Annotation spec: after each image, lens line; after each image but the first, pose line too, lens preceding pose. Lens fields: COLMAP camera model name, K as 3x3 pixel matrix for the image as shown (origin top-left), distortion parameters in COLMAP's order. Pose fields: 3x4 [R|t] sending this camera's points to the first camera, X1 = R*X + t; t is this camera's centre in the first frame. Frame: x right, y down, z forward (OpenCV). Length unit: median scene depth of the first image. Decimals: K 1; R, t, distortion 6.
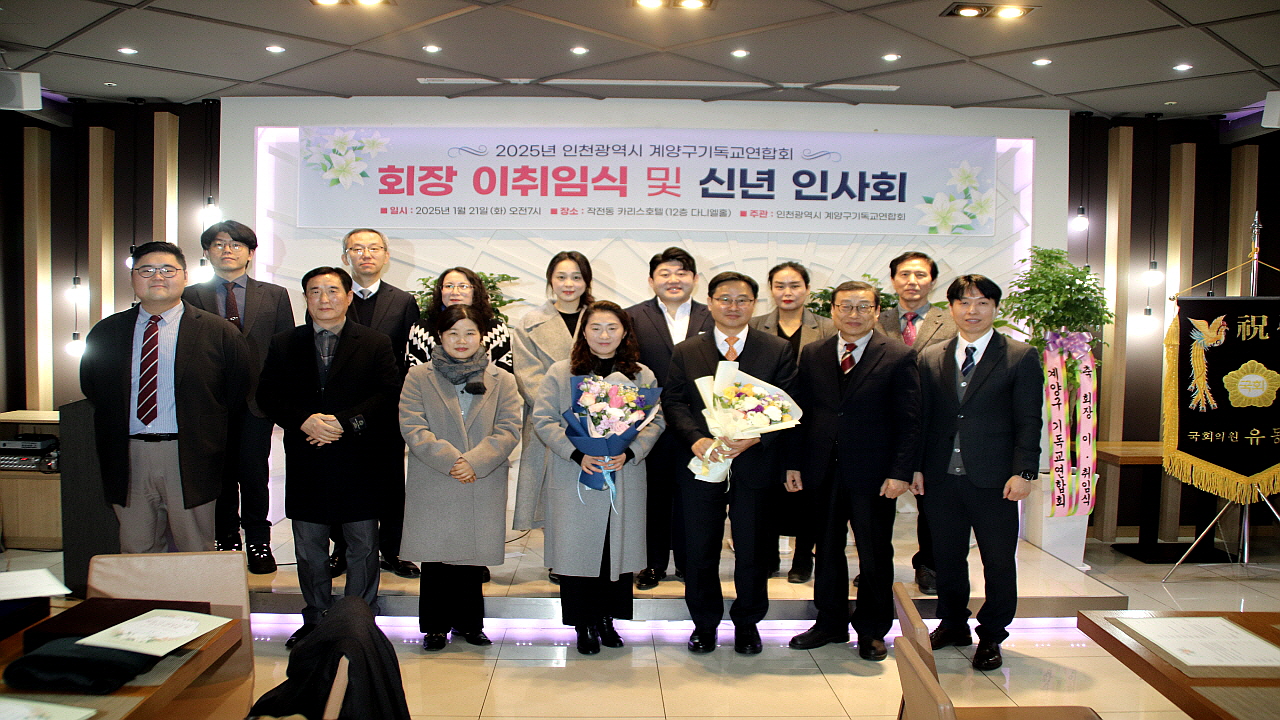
lens RADIAL K [[1185.2, 0, 639.7], [0, 1185.2, 357.9], [0, 0, 1]] dist [-0.118347, 0.000000]
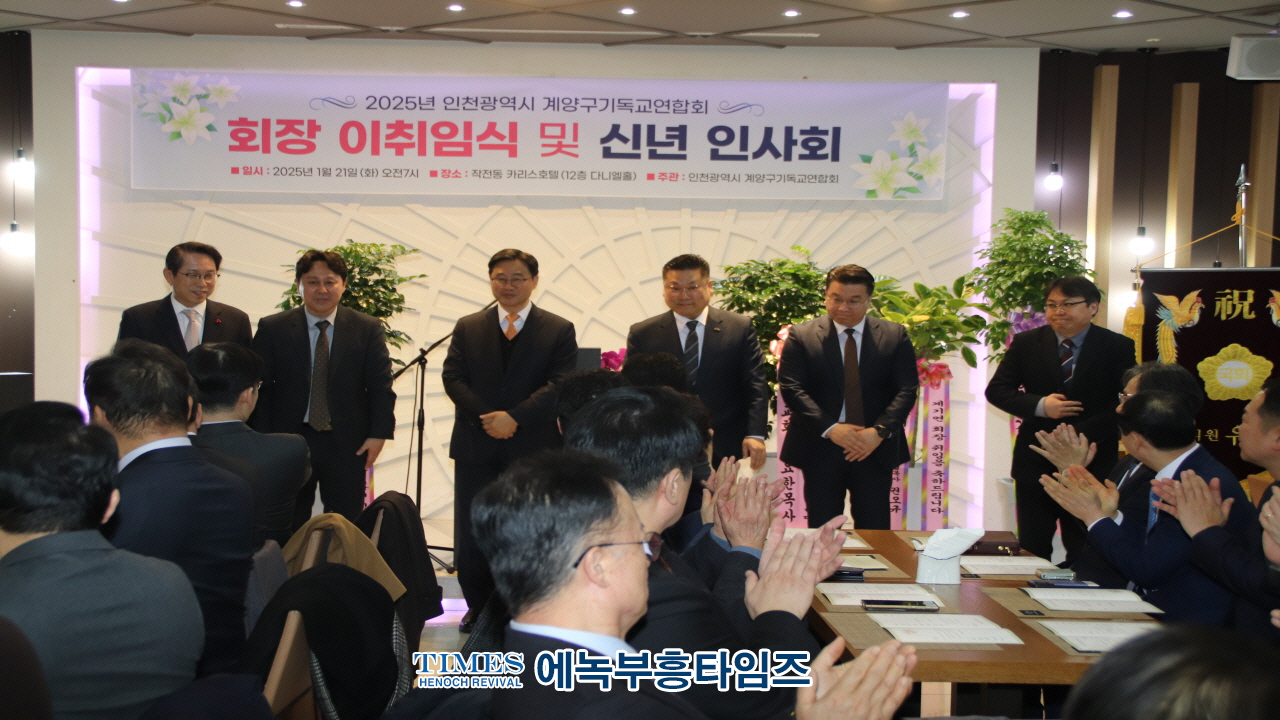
lens RADIAL K [[2026.7, 0, 608.3], [0, 2026.7, 390.2], [0, 0, 1]] dist [0.284829, 0.000000]
pose [[0.999999, 0.001071, -0.000910, 0.058233], [-0.001057, 0.999889, 0.014852, 0.013666], [0.000926, -0.014851, 0.999889, -0.508582]]
